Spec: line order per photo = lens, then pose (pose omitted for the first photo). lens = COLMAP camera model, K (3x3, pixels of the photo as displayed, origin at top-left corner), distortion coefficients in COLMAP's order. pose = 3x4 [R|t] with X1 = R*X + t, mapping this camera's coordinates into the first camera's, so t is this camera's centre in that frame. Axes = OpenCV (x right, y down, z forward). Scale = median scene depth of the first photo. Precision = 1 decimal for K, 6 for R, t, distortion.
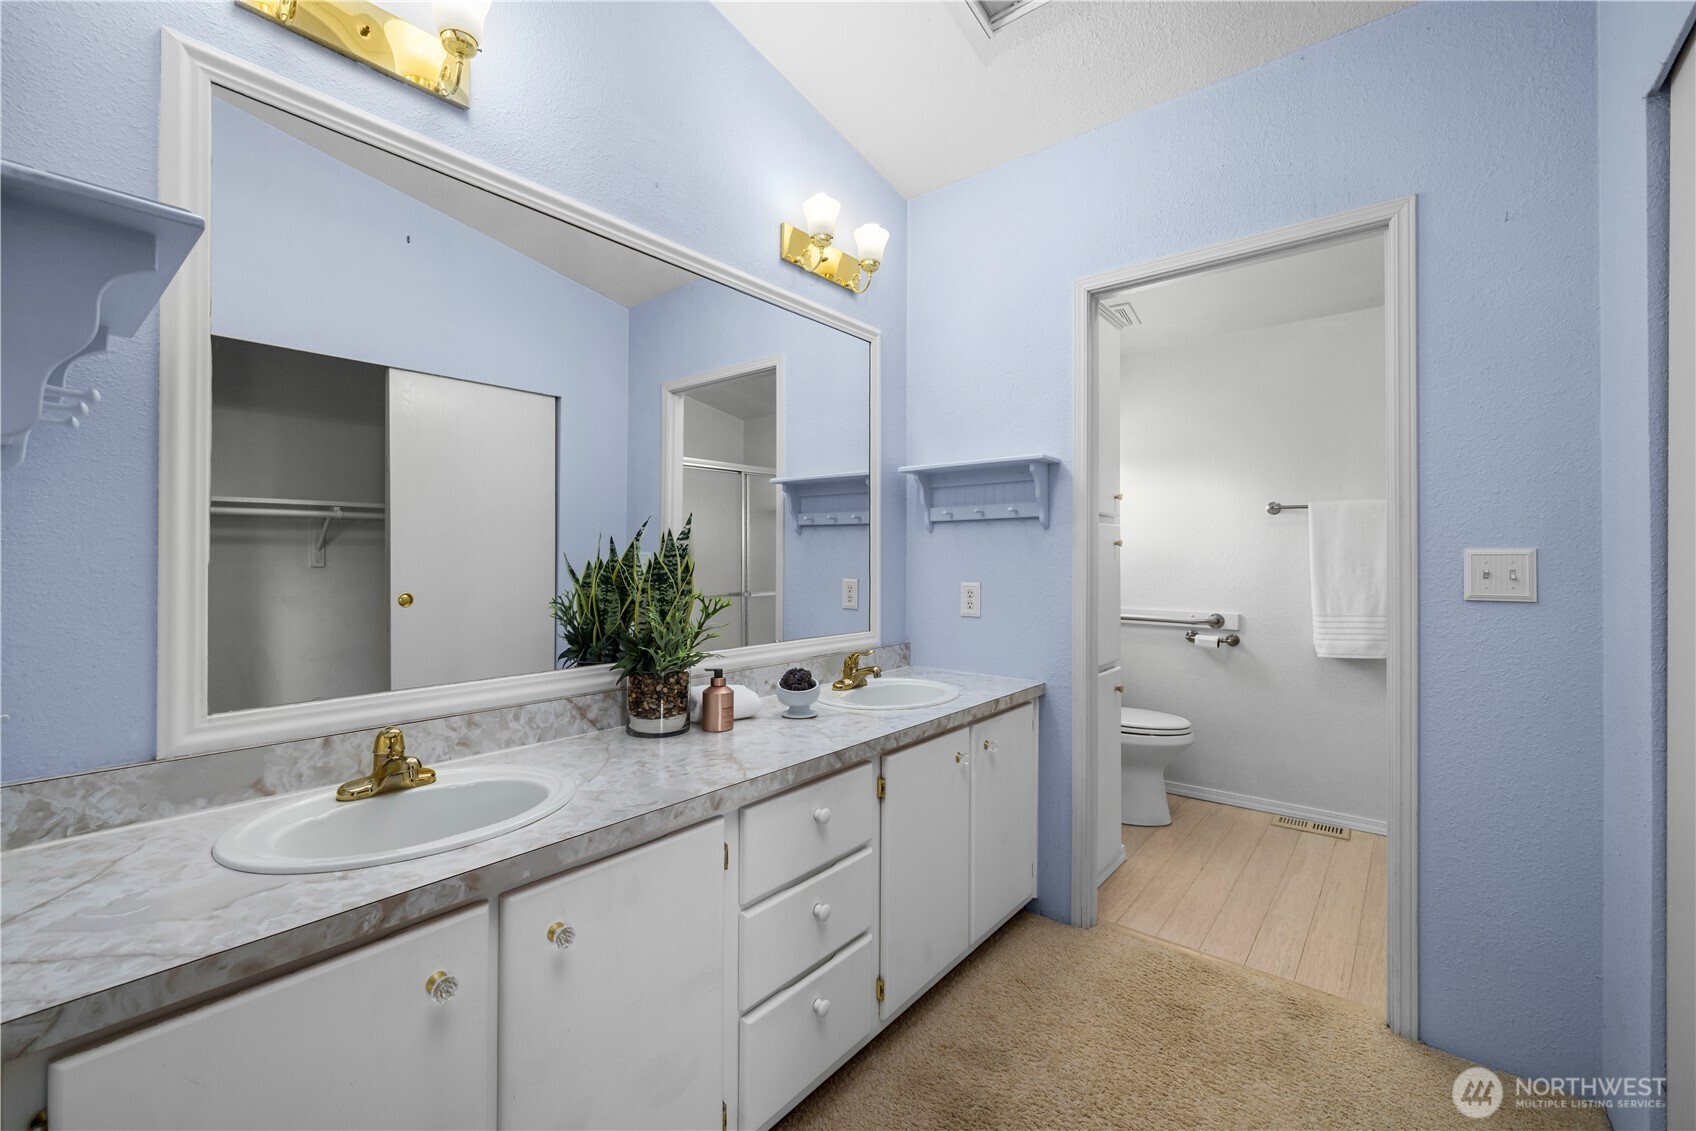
lens RADIAL K [[721.1, 0, 843.8], [0, 721.1, 556.7], [0, 0, 1]] dist [-0.002239, -0.000369]
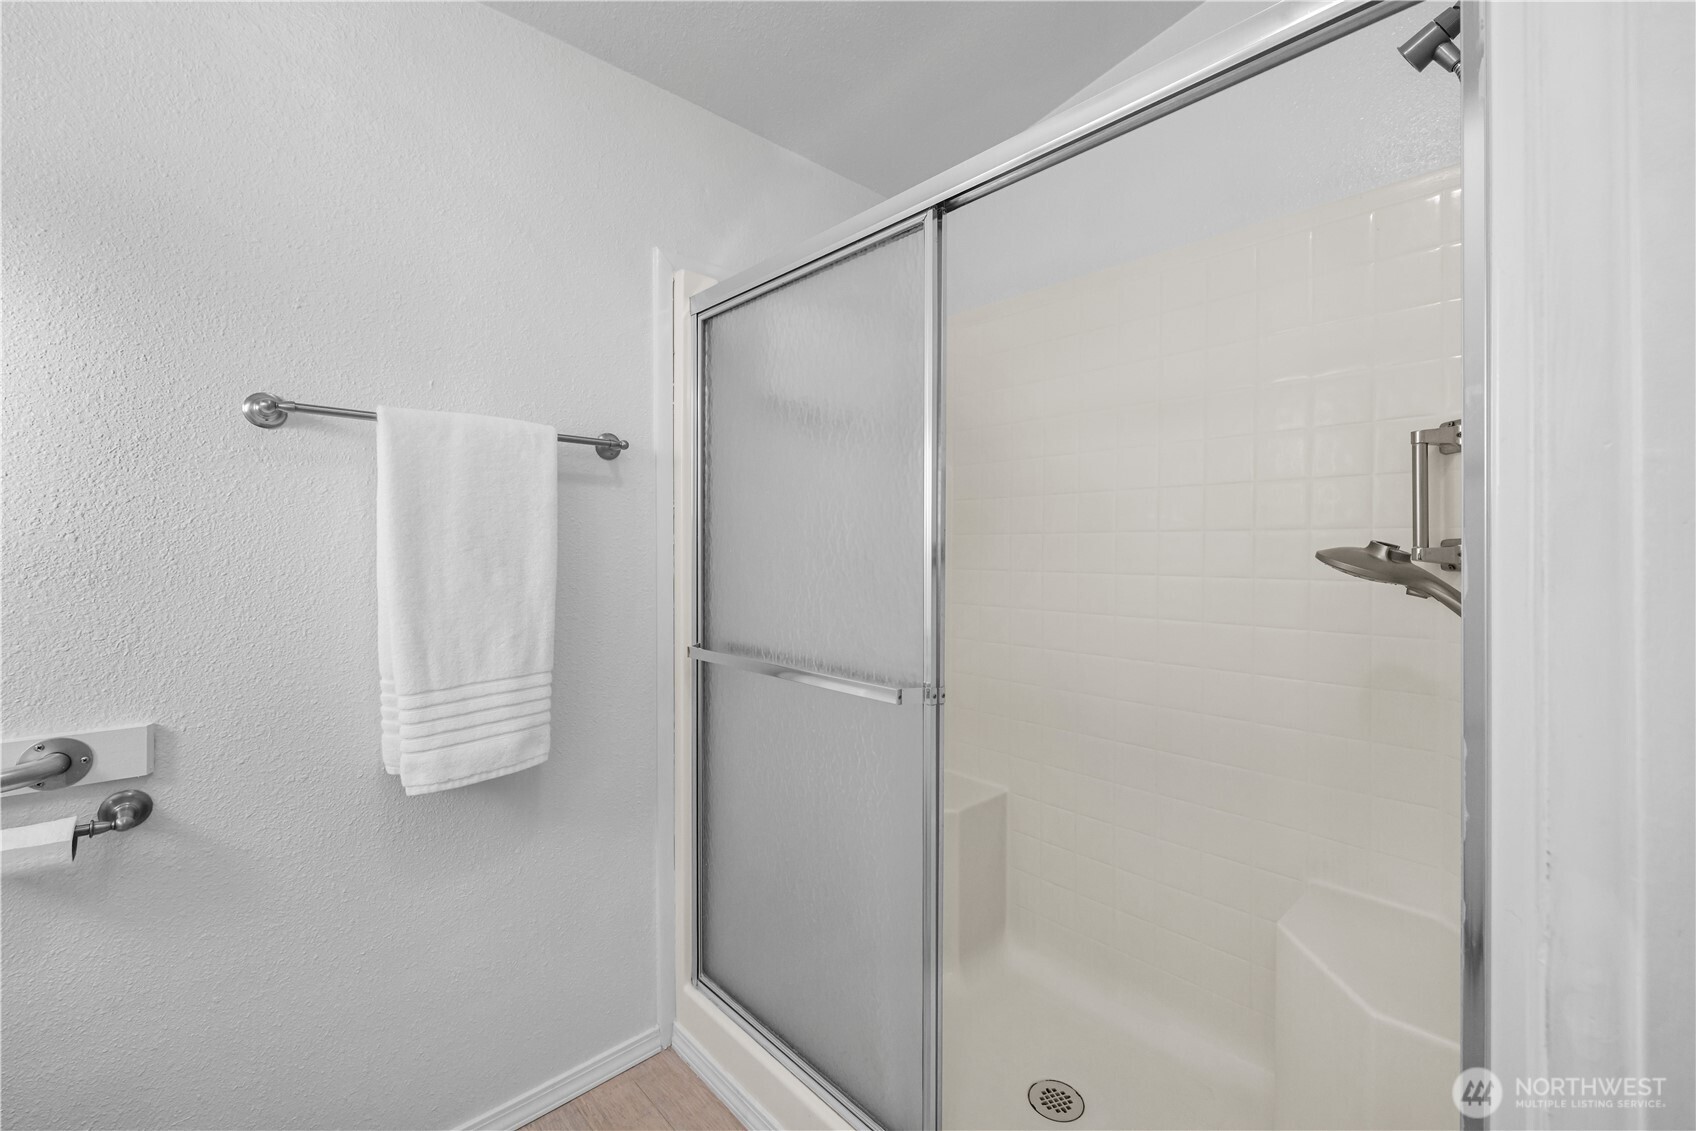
lens RADIAL K [[721.1, 0, 844.0], [0, 721.1, 557.4], [0, 0, 1]] dist [-0.002239, -0.000369]
pose [[0.143509, -0.013723, 0.989554, 0.300842], [0.005593, 0.999899, 0.013056, 0.002995], [-0.989633, 0.003661, 0.143571, 0.705543]]
